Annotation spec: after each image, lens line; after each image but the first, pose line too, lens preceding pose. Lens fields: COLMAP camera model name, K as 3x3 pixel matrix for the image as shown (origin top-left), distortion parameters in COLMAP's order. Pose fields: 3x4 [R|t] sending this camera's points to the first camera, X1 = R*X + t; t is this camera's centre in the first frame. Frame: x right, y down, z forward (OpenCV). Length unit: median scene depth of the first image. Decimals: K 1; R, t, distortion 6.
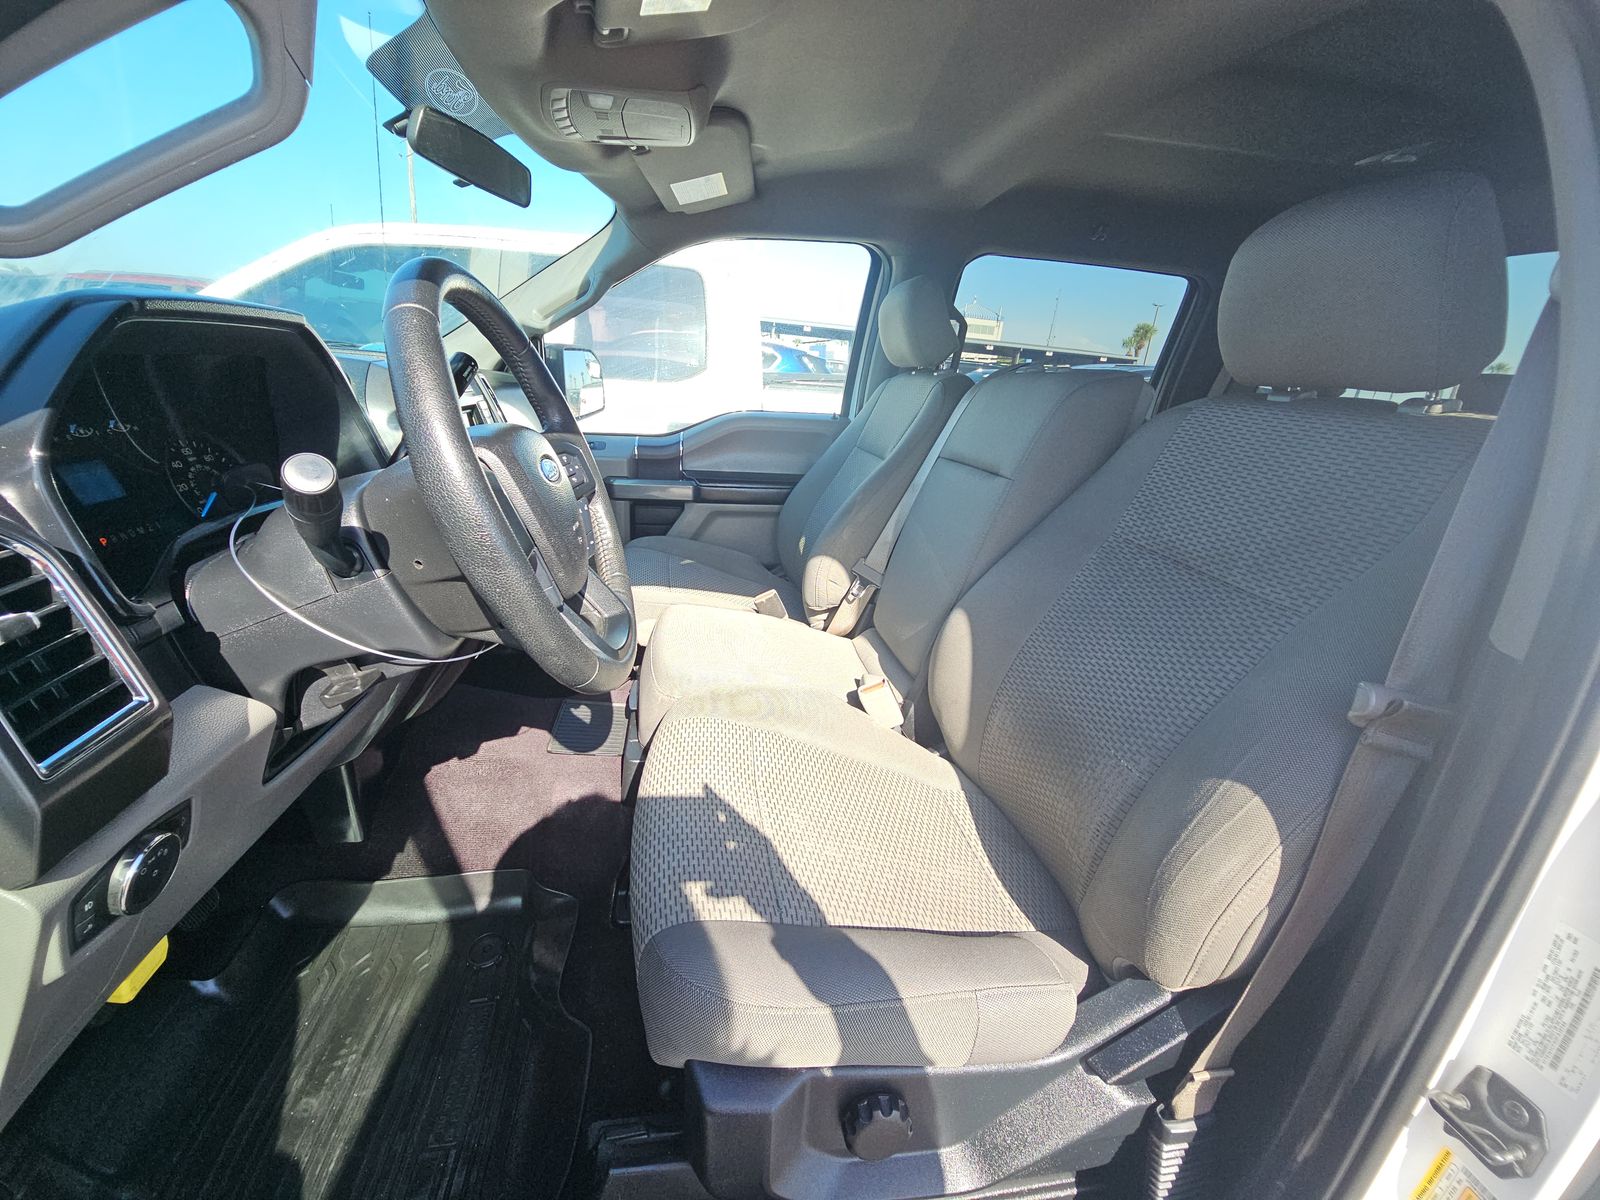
lens RADIAL K [[634.4, 0, 807.0], [0, 634.4, 573.5], [0, 0, 1]] dist [0.005128, -0.006793]
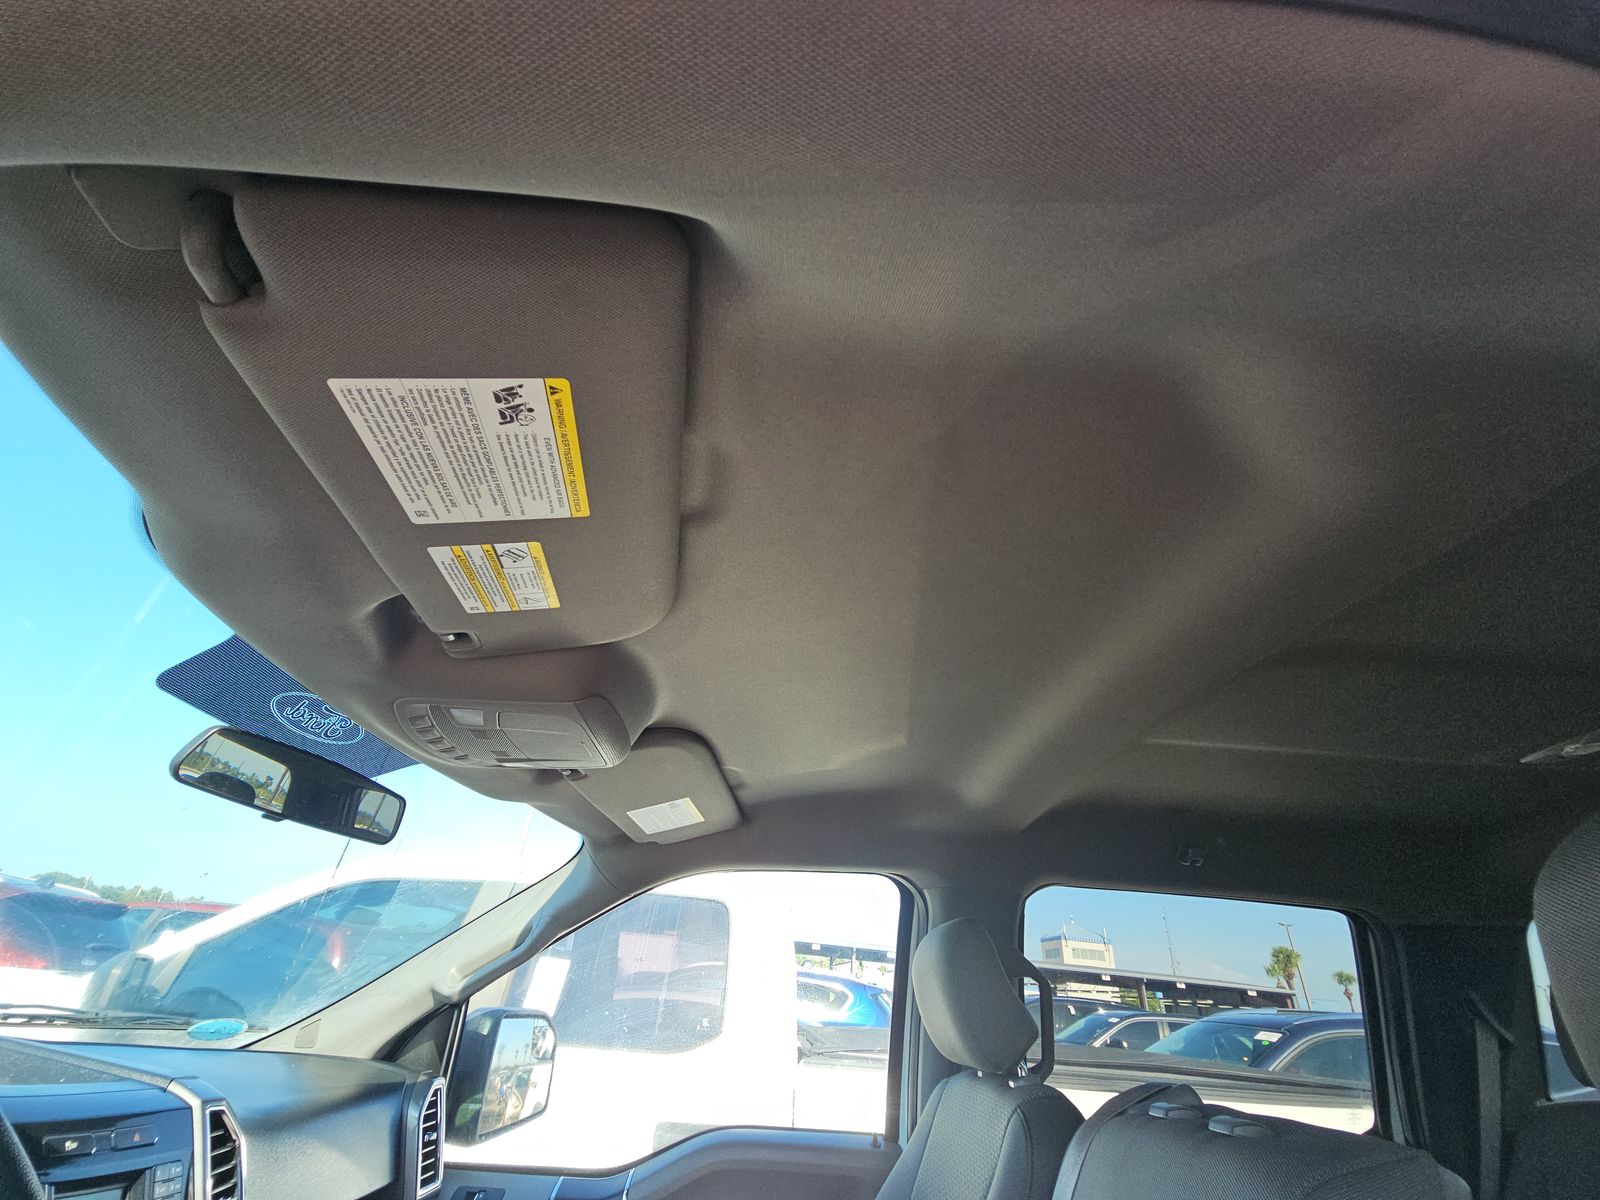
lens RADIAL K [[634.4, 0, 807.0], [0, 634.4, 573.5], [0, 0, 1]] dist [0.005128, -0.006793]
pose [[0.993621, -0.059047, -0.096080, 0.092673], [-0.039441, 0.616220, -0.786586, -0.126627], [0.105652, 0.785358, 0.609960, 0.215425]]
